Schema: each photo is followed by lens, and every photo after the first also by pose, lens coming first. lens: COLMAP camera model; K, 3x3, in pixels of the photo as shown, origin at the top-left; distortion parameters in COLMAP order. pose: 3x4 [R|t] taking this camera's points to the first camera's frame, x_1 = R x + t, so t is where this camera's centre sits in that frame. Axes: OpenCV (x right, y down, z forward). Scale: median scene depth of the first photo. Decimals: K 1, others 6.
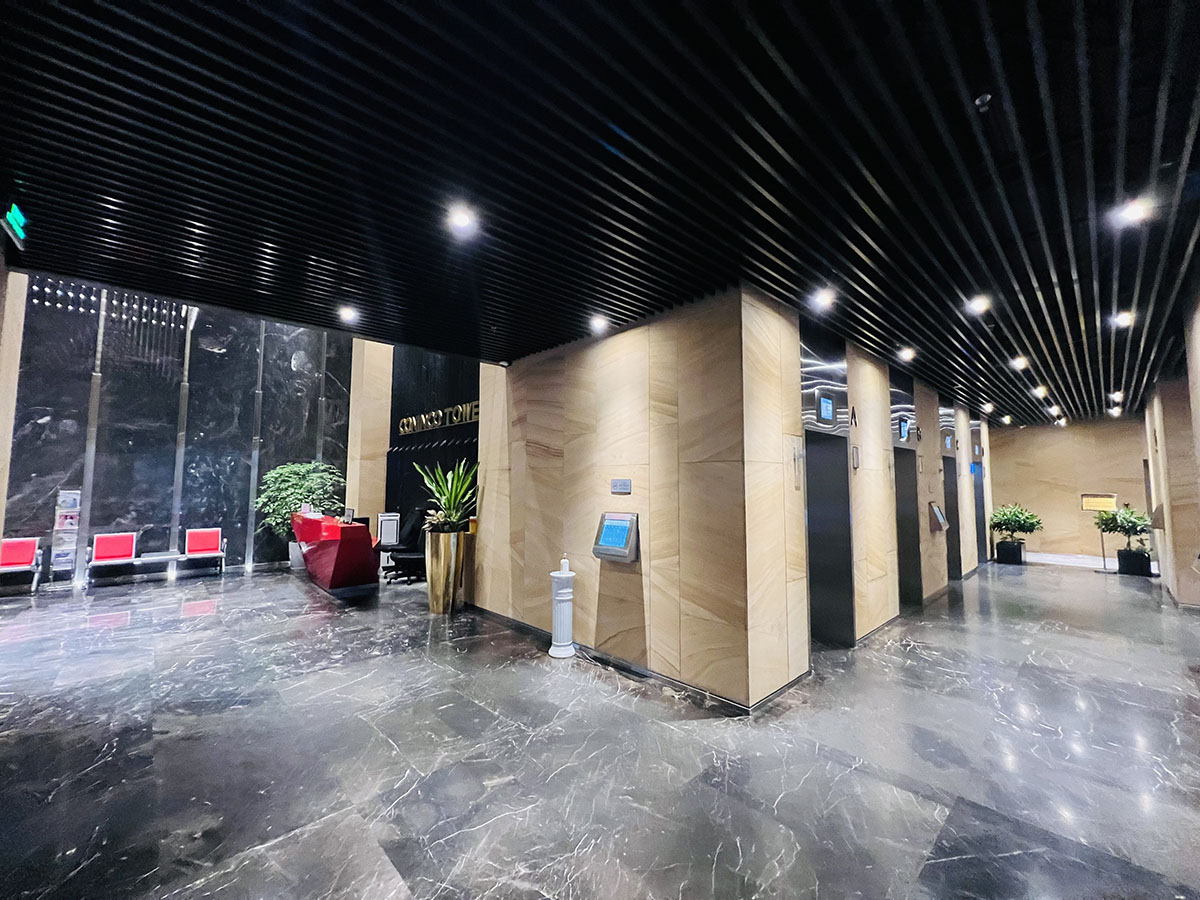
lens RADIAL K [[485.2, 0, 594.7], [0, 485.2, 445.4], [0, 0, 1]] dist [0.000352, 0.000111]
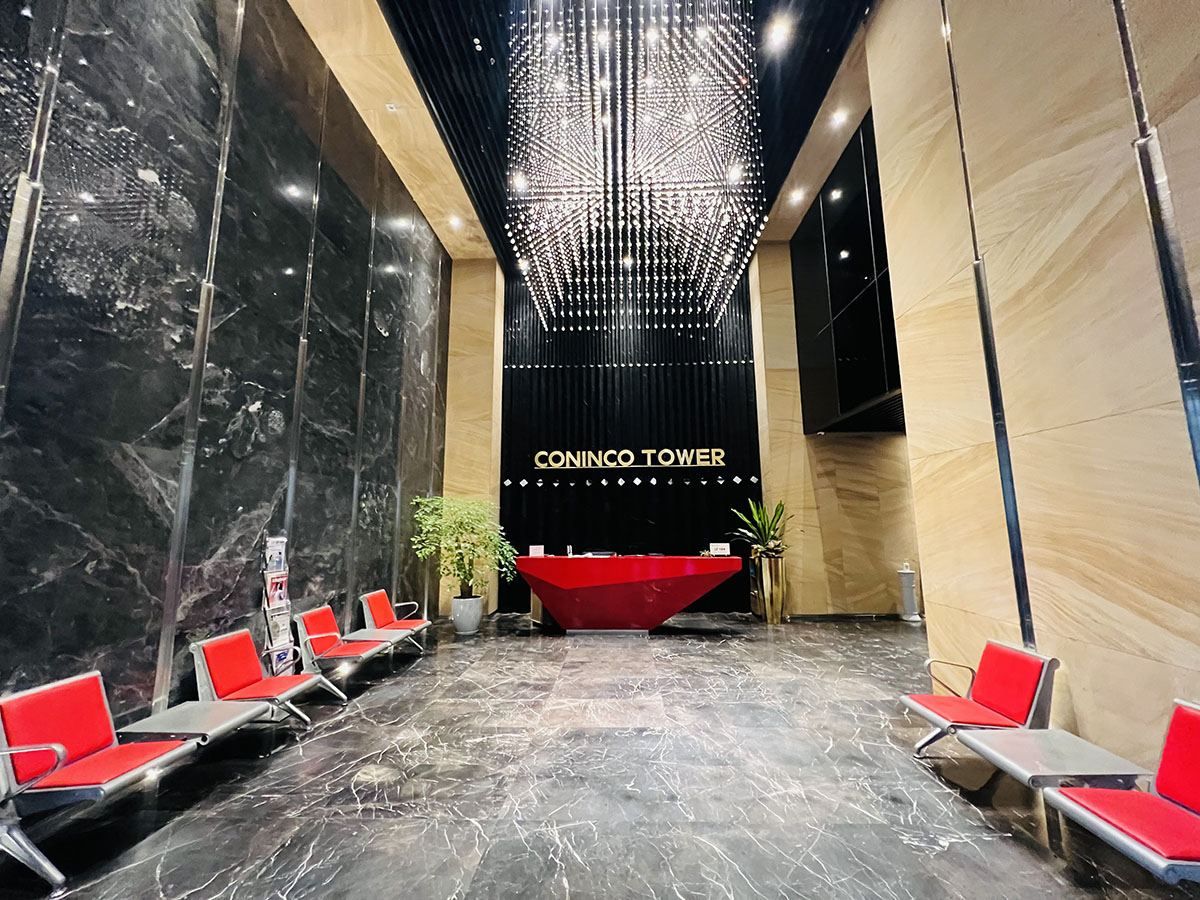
lens RADIAL K [[480.7, 0, 601.7], [0, 480.7, 453.1], [0, 0, 1]] dist [-0.000084, 0.000490]
pose [[0.704462, 0.091499, 0.703819, -1.611642], [-0.041861, 0.995285, -0.087491, 0.039646], [-0.708506, 0.032172, 0.704971, 0.457366]]
